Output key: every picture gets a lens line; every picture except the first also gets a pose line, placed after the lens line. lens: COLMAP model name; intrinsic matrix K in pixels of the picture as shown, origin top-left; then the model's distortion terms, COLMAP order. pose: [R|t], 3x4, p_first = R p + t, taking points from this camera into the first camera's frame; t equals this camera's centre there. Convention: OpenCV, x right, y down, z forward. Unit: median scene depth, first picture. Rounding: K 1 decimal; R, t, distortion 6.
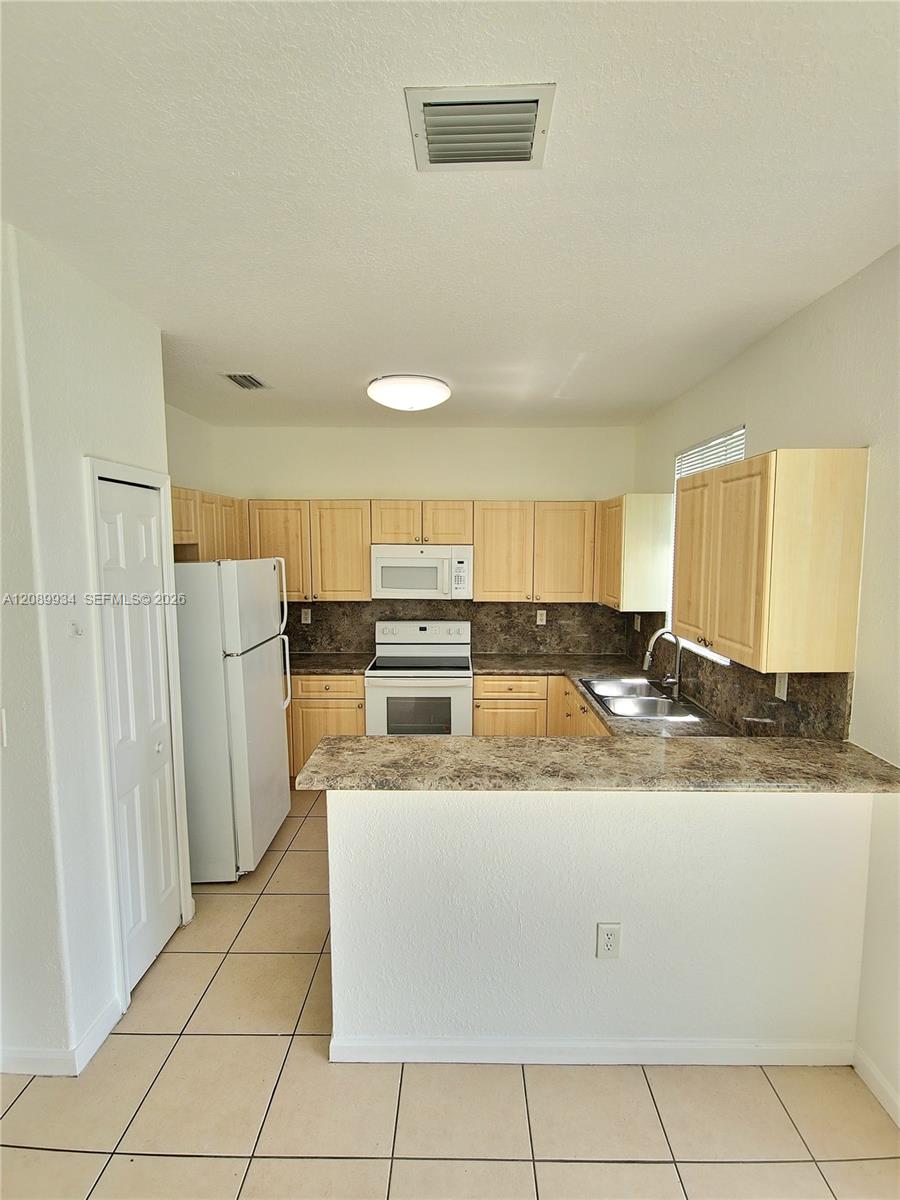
lens RADIAL K [[570.0, 0, 451.1], [0, 570.0, 598.9], [0, 0, 1]] dist [0.004694, 0.000208]
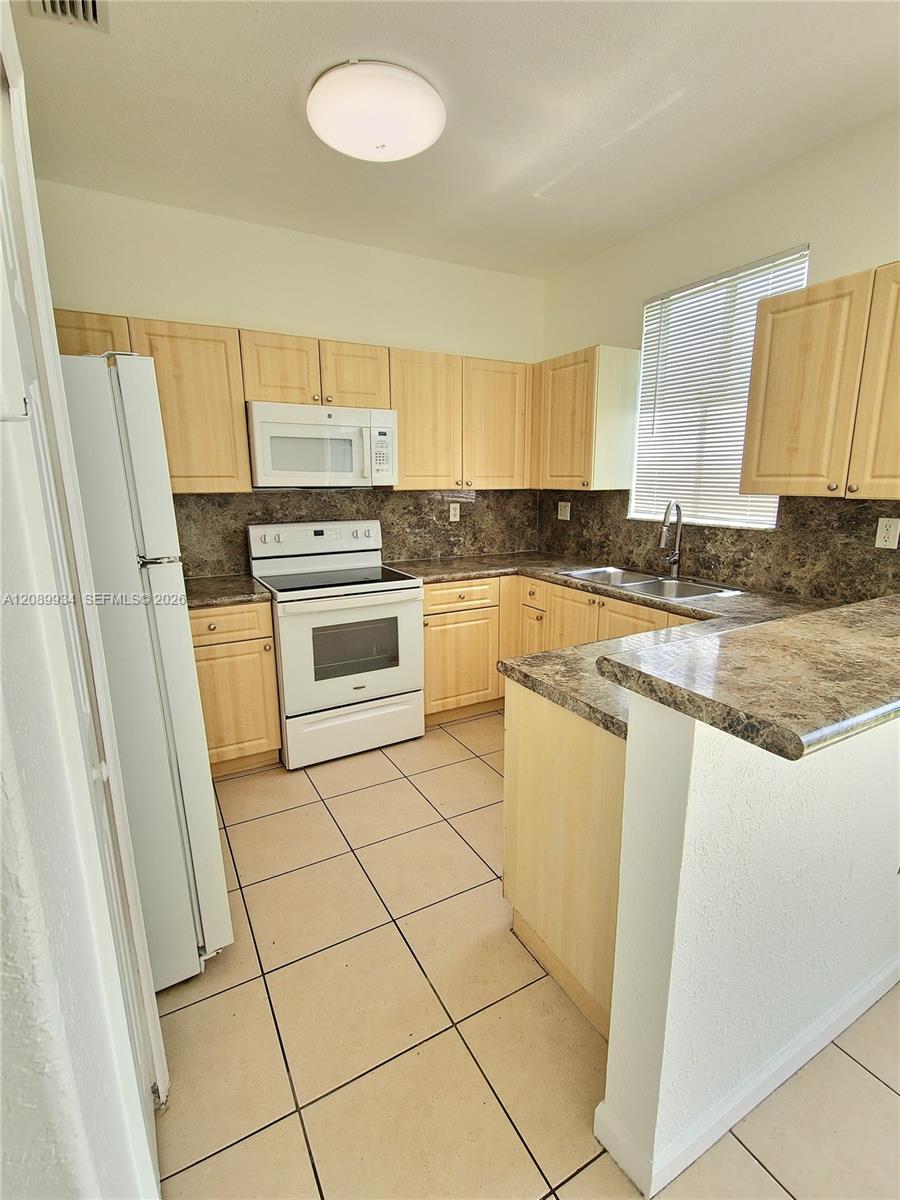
lens RADIAL K [[570.0, 0, 451.0], [0, 570.0, 602.8], [0, 0, 1]] dist [0.004694, 0.000208]
pose [[0.862679, -0.112784, 0.493016, -0.285289], [0.053983, 0.989783, 0.131968, 0.057083], [-0.502862, -0.087232, 0.859954, 0.309004]]
